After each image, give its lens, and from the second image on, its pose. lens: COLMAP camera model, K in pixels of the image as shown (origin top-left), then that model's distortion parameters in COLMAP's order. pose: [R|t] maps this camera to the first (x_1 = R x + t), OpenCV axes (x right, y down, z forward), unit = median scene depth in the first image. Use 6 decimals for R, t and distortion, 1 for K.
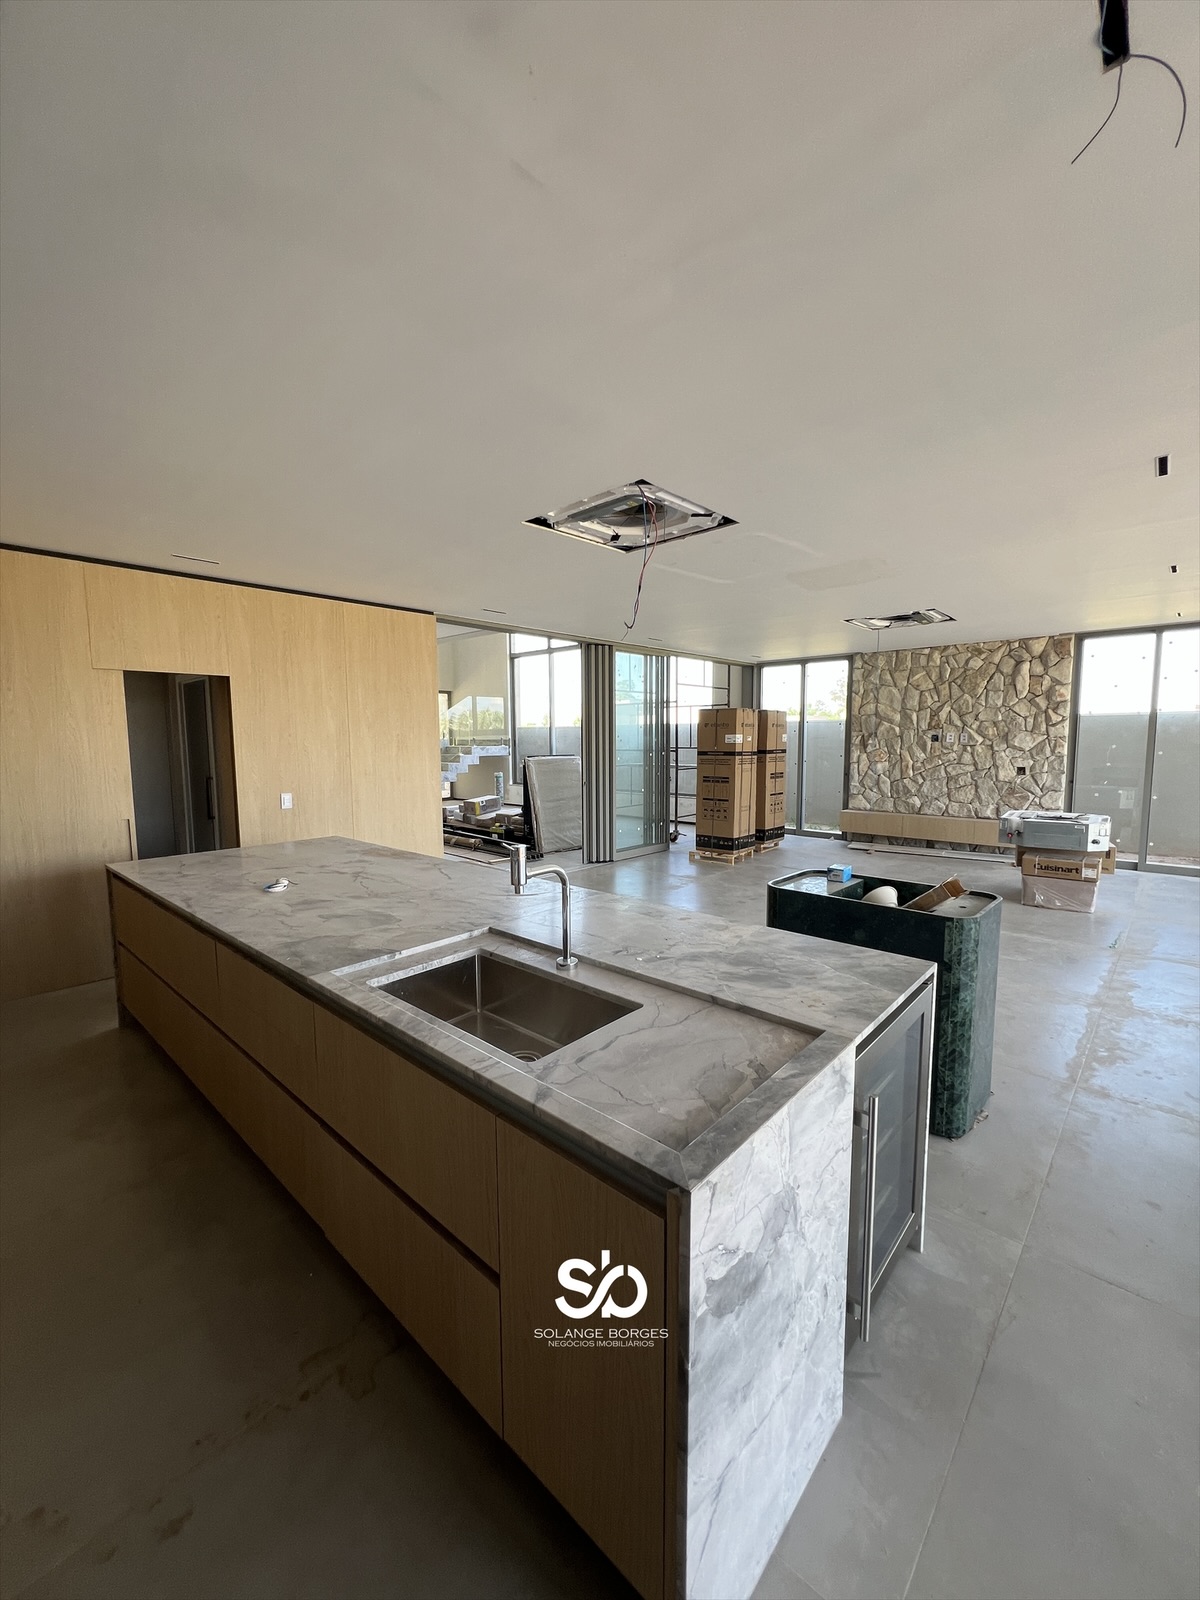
lens RADIAL K [[644.1, 0, 602.5], [0, 644.1, 803.3], [0, 0, 1]] dist [-0.002103, 0.000551]
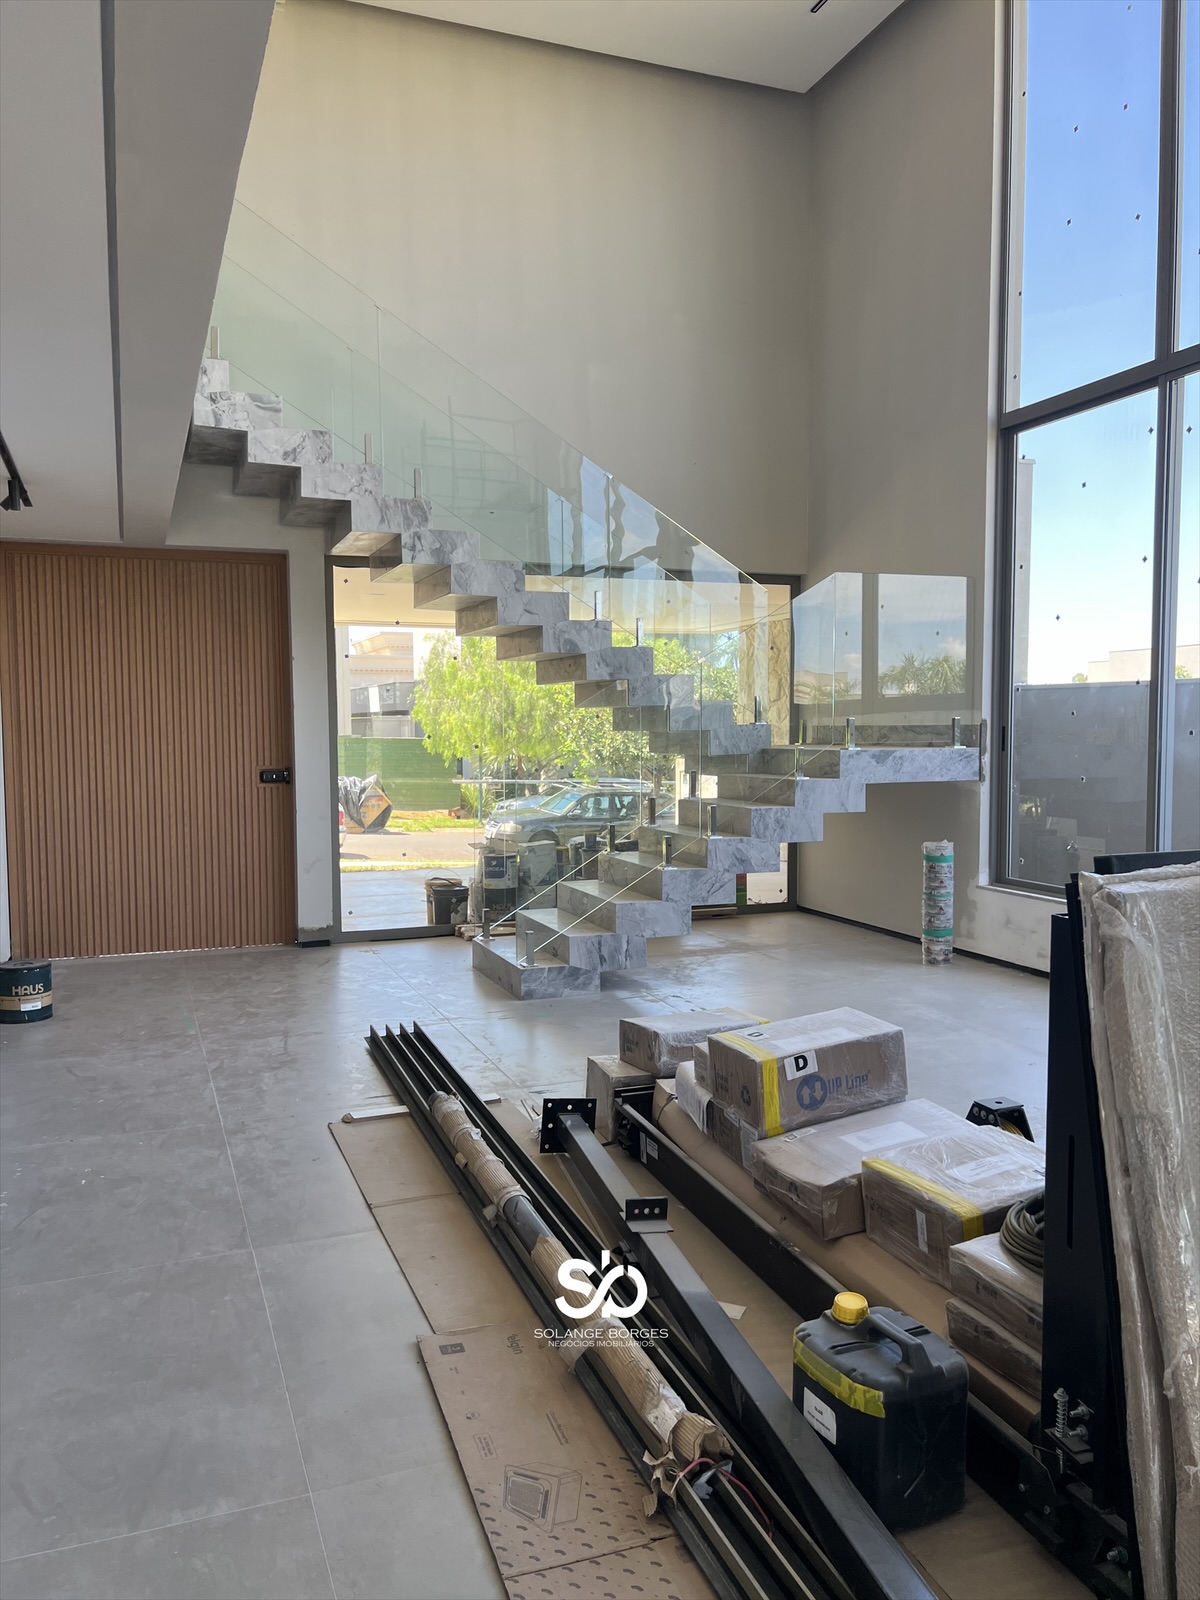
lens RADIAL K [[1199.4, 0, 605.5], [0, 1199.4, 804.1], [0, 0, 1]] dist [0.050533, -0.059611]
pose [[0.897808, 0.030111, -0.439357, -0.061781], [-0.045802, 0.998634, -0.025155, -0.044580], [0.437999, 0.042708, 0.897960, 0.466248]]
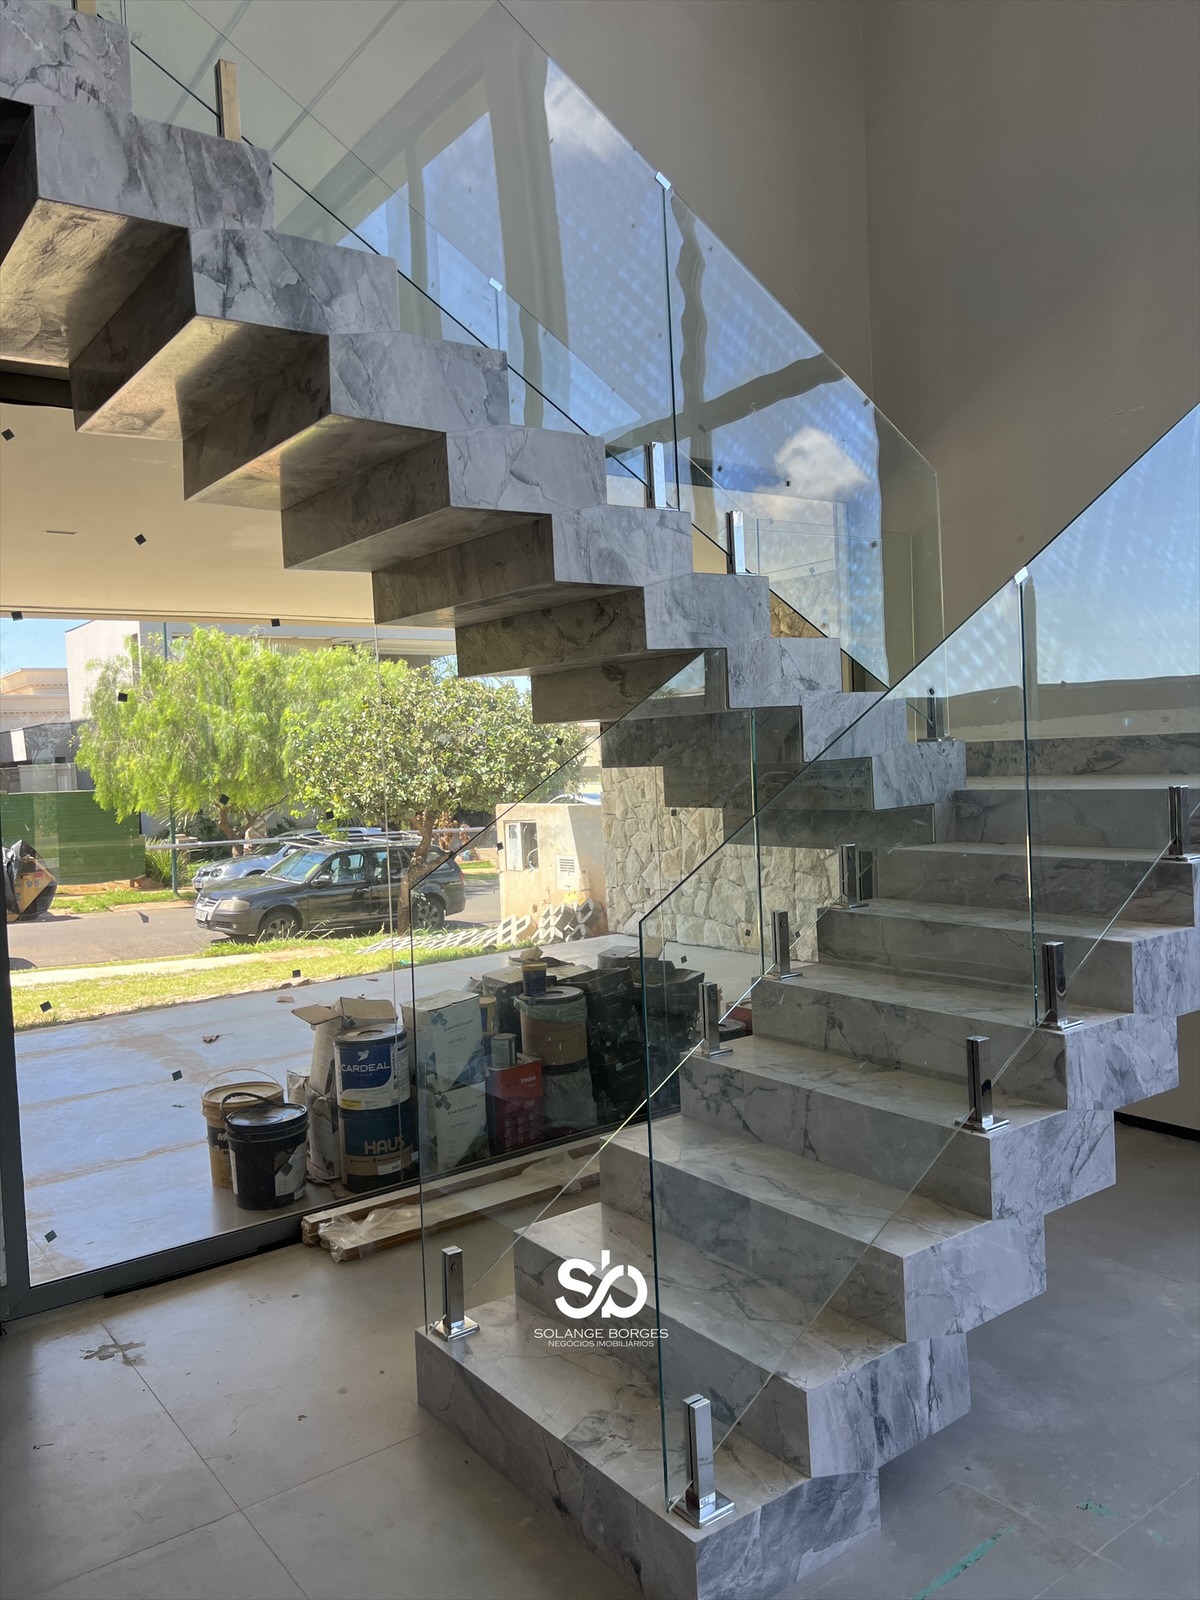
lens RADIAL K [[1199.4, 0, 585.7], [0, 1199.4, 784.8], [0, 0, 1]] dist [0.050533, -0.059611]
pose [[0.978879, -0.033752, -0.201635, -0.284866], [0.019382, 0.997157, -0.072820, -0.072753], [0.203519, 0.067374, 0.976750, 0.734254]]
